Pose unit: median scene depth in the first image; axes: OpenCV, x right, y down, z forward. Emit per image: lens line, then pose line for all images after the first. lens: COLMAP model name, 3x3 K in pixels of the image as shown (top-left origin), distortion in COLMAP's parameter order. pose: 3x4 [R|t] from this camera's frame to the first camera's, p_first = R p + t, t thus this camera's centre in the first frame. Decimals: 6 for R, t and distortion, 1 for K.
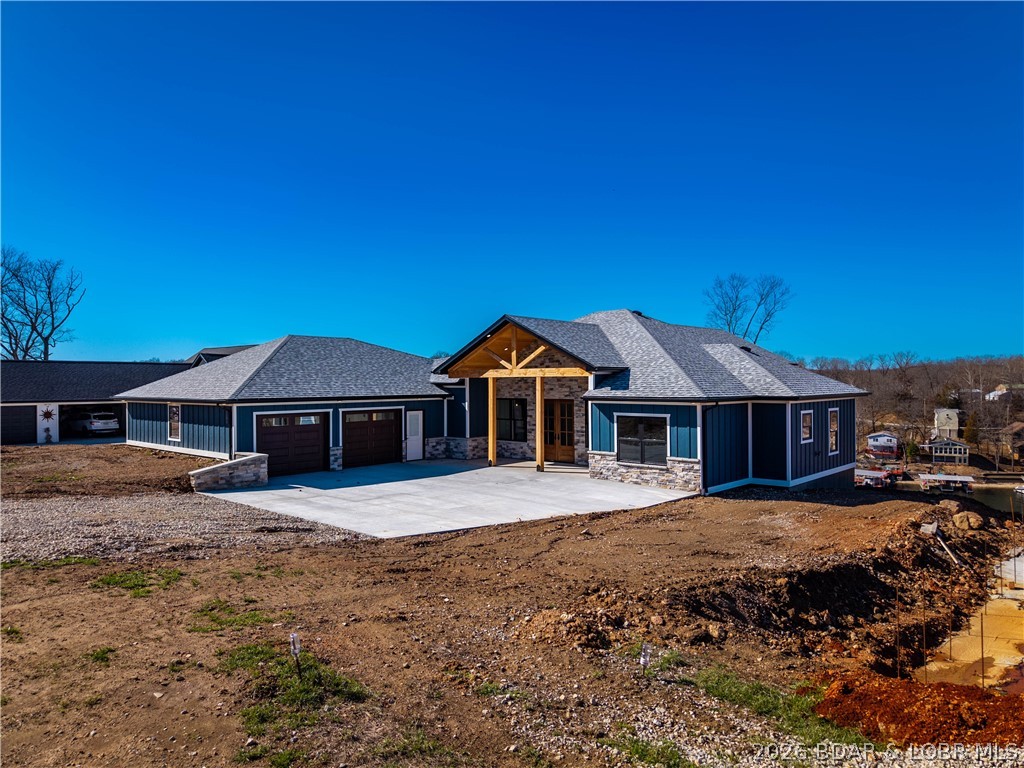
lens RADIAL K [[686.5, 0, 512.0], [0, 686.5, 384.0], [0, 0, 1]] dist [0.021703, -0.020138]
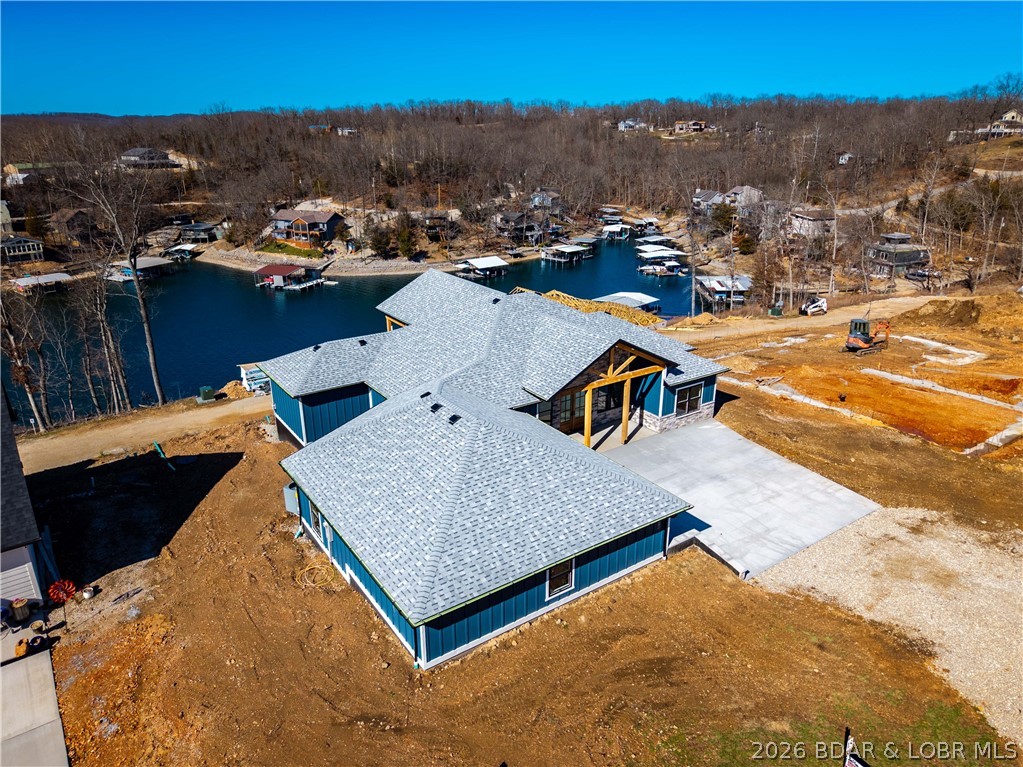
lens RADIAL K [[683.1, 0, 511.5], [0, 683.1, 383.5], [0, 0, 1]] dist [0.031513, -0.028253]
pose [[0.229174, -0.334985, 0.913928, -1.157225], [0.001019, 0.938999, 0.343918, -0.431984], [-0.973385, -0.077886, 0.215536, 0.892007]]
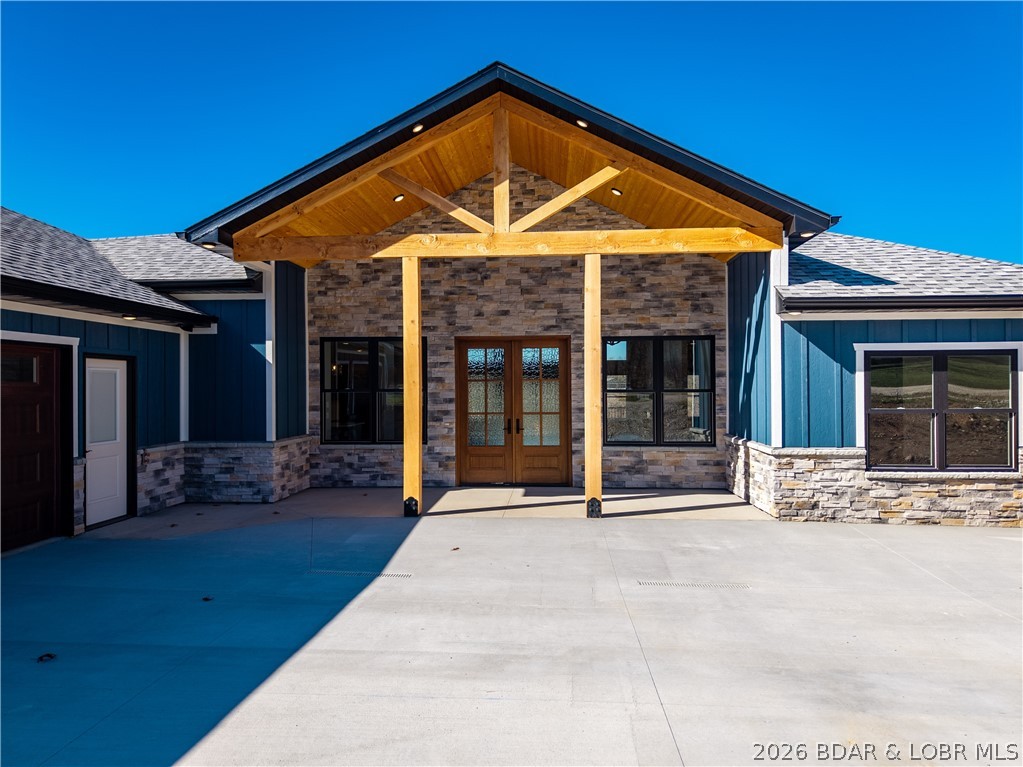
lens RADIAL K [[690.0, 0, 516.5], [0, 690.0, 390.4], [0, 0, 1]] dist [-0.000097, -0.002288]
pose [[0.777887, -0.000131, 0.628404, -0.209629], [0.002105, 0.999995, -0.002398, 0.058929], [-0.628400, 0.003188, 0.777884, 0.709431]]
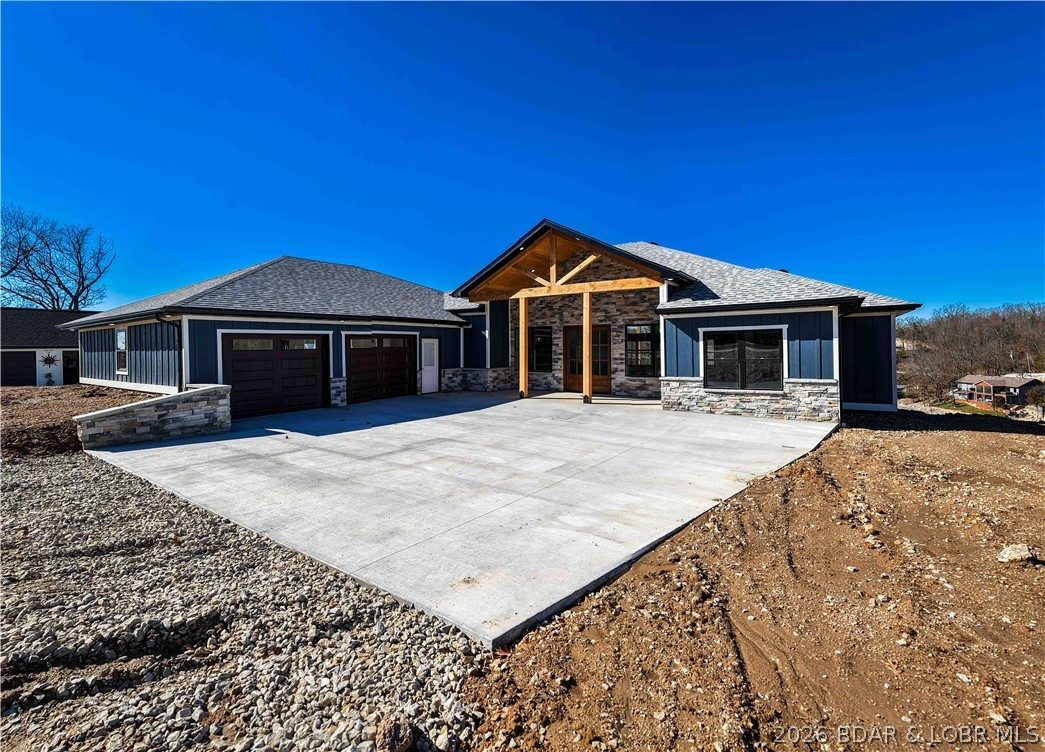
lens RADIAL K [[438.1, 0, 528.2], [0, 438.1, 336.2], [0, 0, 1]] dist [0.001621, 0.000260]
pose [[0.987909, 0.001624, 0.155025, -0.112942], [0.002660, 0.999621, -0.027418, 0.056505], [-0.155011, 0.027499, 0.987530, 0.450231]]
